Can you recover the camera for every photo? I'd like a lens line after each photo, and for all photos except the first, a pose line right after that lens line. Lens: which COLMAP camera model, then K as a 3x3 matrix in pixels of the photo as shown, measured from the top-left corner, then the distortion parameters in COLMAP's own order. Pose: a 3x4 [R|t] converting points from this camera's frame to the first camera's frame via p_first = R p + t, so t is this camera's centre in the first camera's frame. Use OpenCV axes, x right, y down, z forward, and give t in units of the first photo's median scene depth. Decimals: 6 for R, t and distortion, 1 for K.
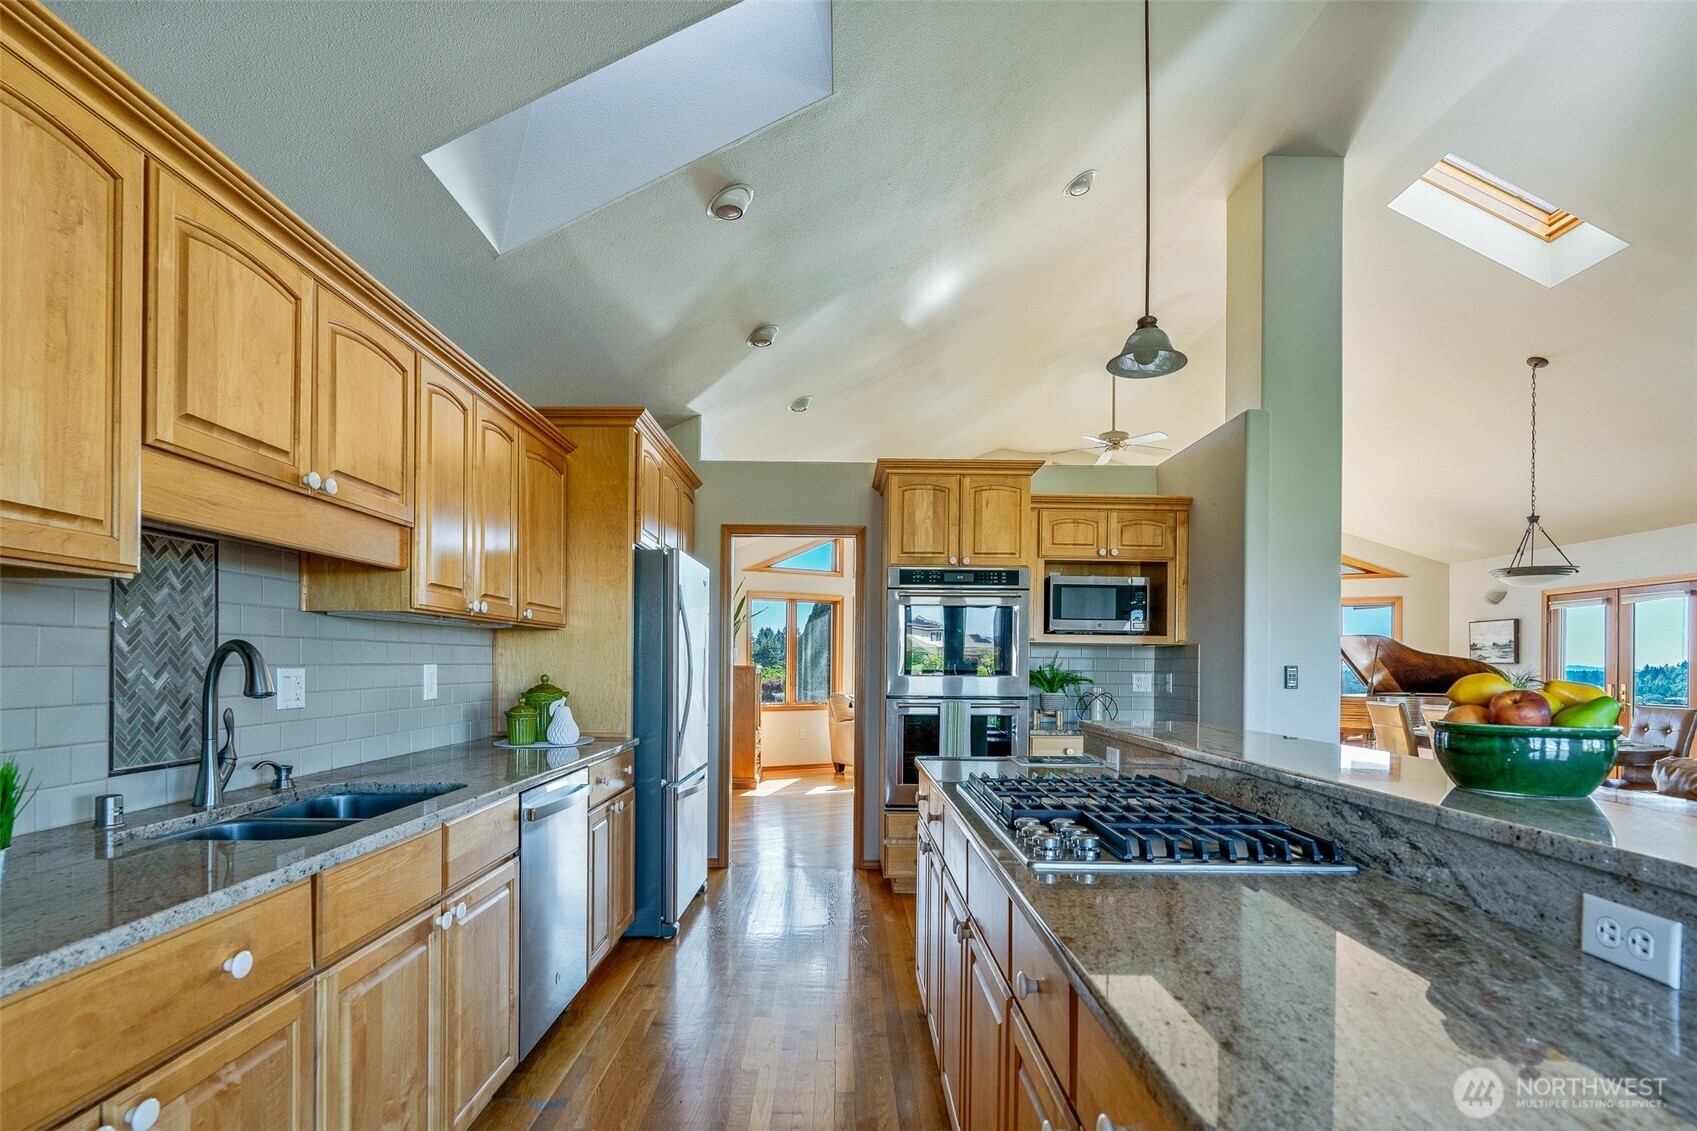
lens RADIAL K [[834.5, 0, 846.1], [0, 834.5, 642.3], [0, 0, 1]] dist [-0.001313, 0.008050]
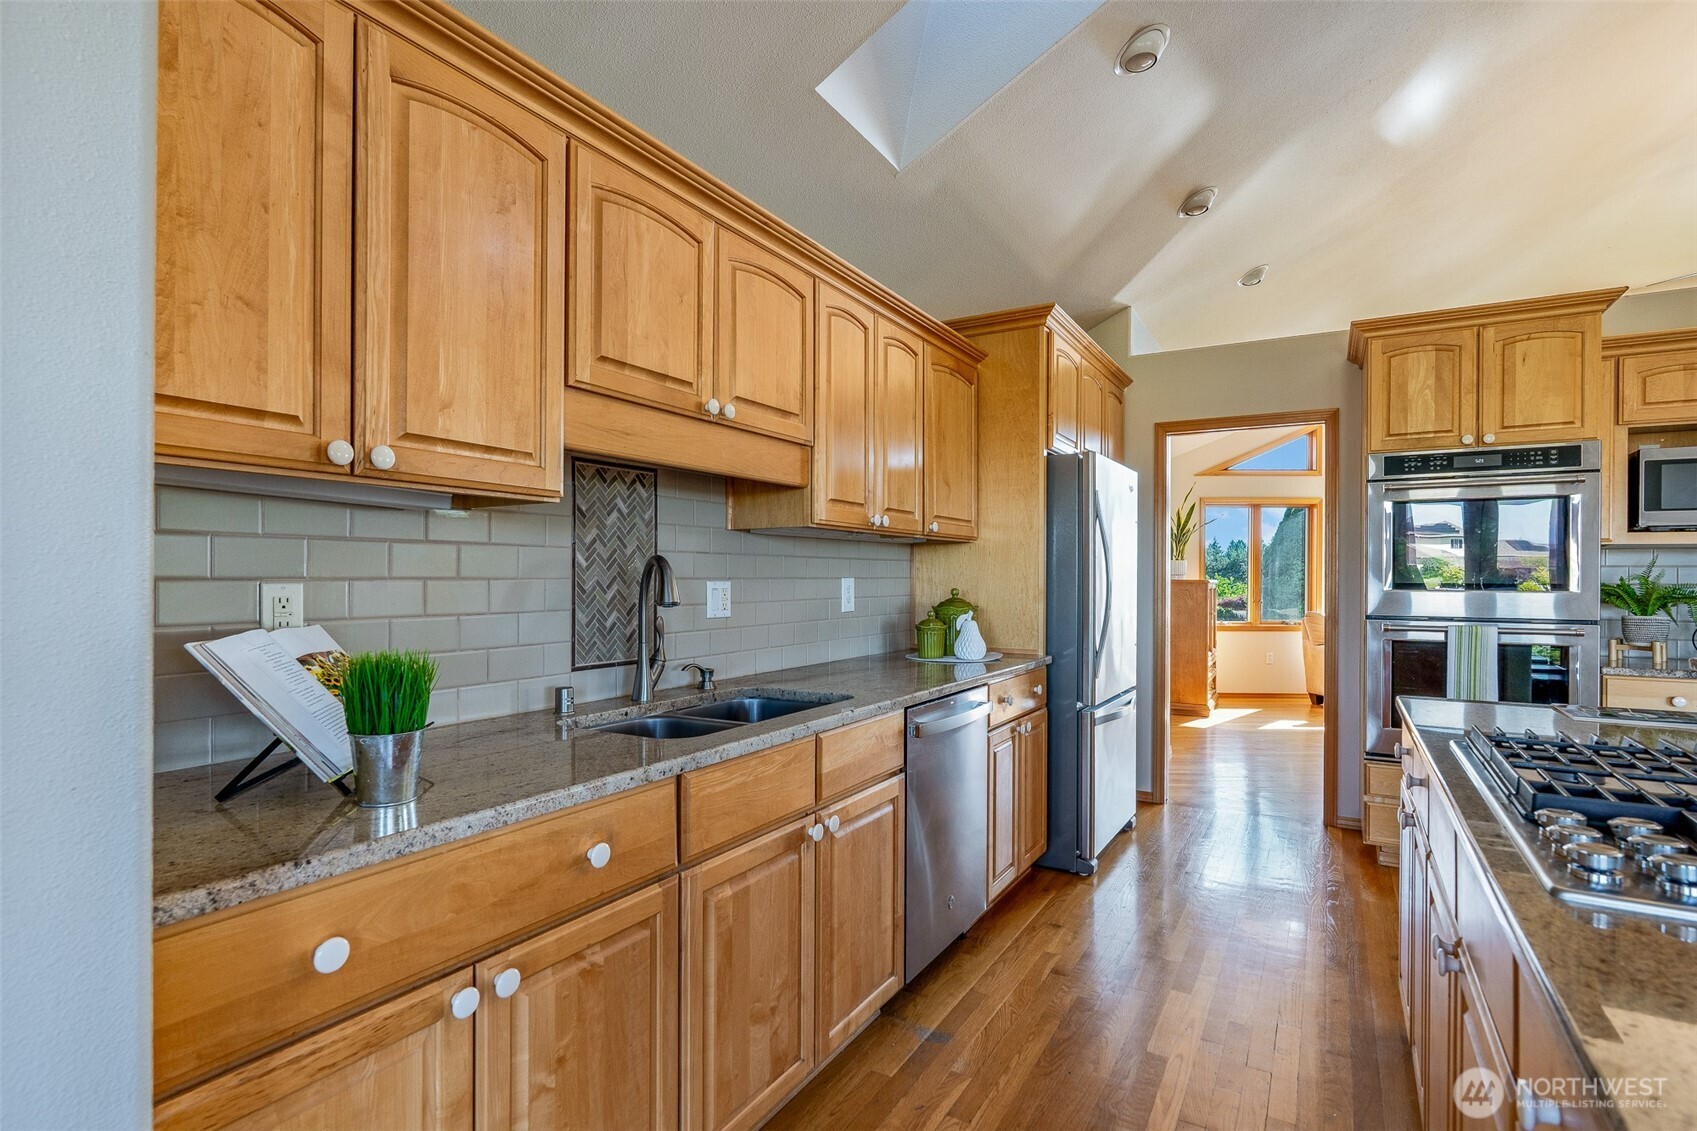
lens RADIAL K [[839.7, 0, 848.5], [0, 839.7, 565.5], [0, 0, 1]] dist [-0.003114, 0.001646]
pose [[0.865300, -0.012534, -0.501098, 0.049397], [0.017168, 0.999842, 0.004636, 0.008448], [0.500961, -0.012614, 0.865378, 0.125832]]
